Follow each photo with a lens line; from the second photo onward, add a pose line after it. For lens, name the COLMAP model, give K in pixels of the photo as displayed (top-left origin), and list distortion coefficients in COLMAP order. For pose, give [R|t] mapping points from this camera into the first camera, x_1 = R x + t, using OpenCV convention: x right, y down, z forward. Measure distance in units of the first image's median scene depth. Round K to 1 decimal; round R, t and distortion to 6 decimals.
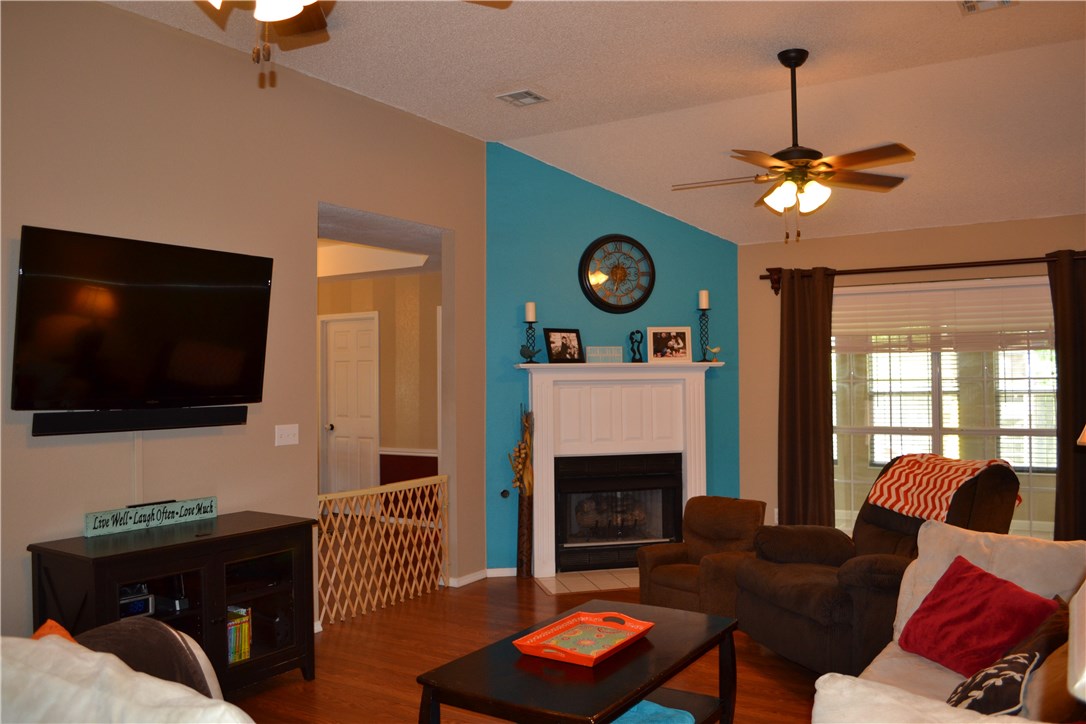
lens RADIAL K [[864.6, 0, 543.0], [0, 864.6, 362.0], [0, 0, 1]] dist [-0.090911, 0.003019]
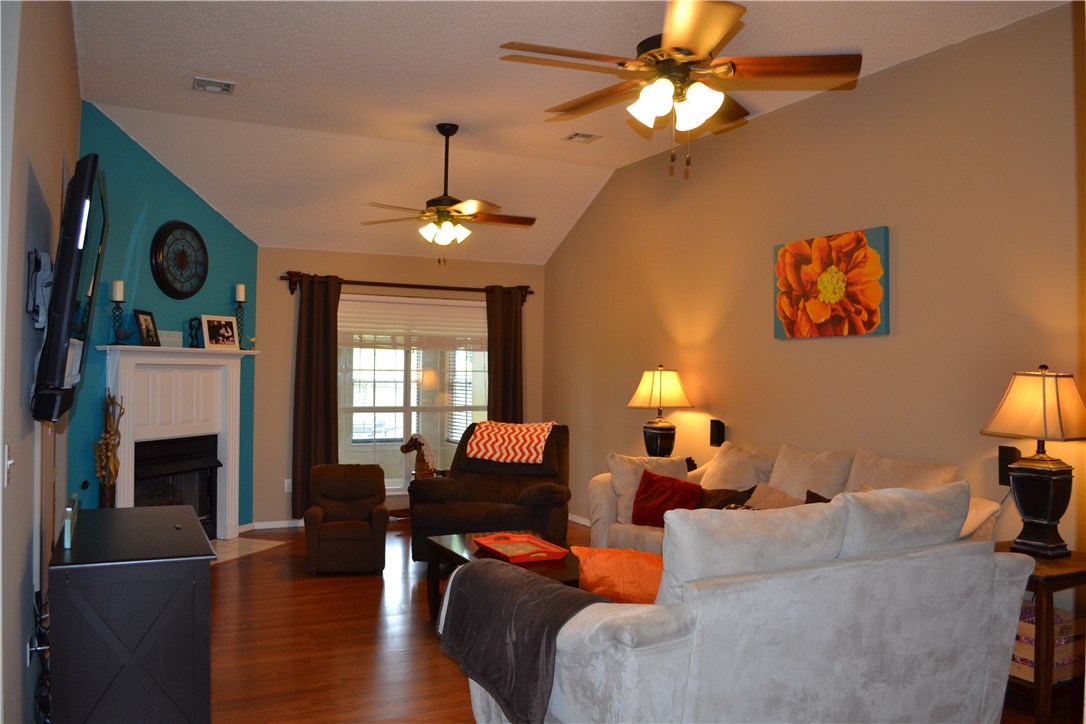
lens RADIAL K [[864.6, 0, 543.0], [0, 864.6, 362.0], [0, 0, 1]] dist [-0.090911, 0.003019]
pose [[0.508184, 0.026995, 0.860825, -0.569005], [-0.035293, 0.999322, -0.010503, 0.013506], [-0.860525, -0.025044, 0.508792, 0.121999]]
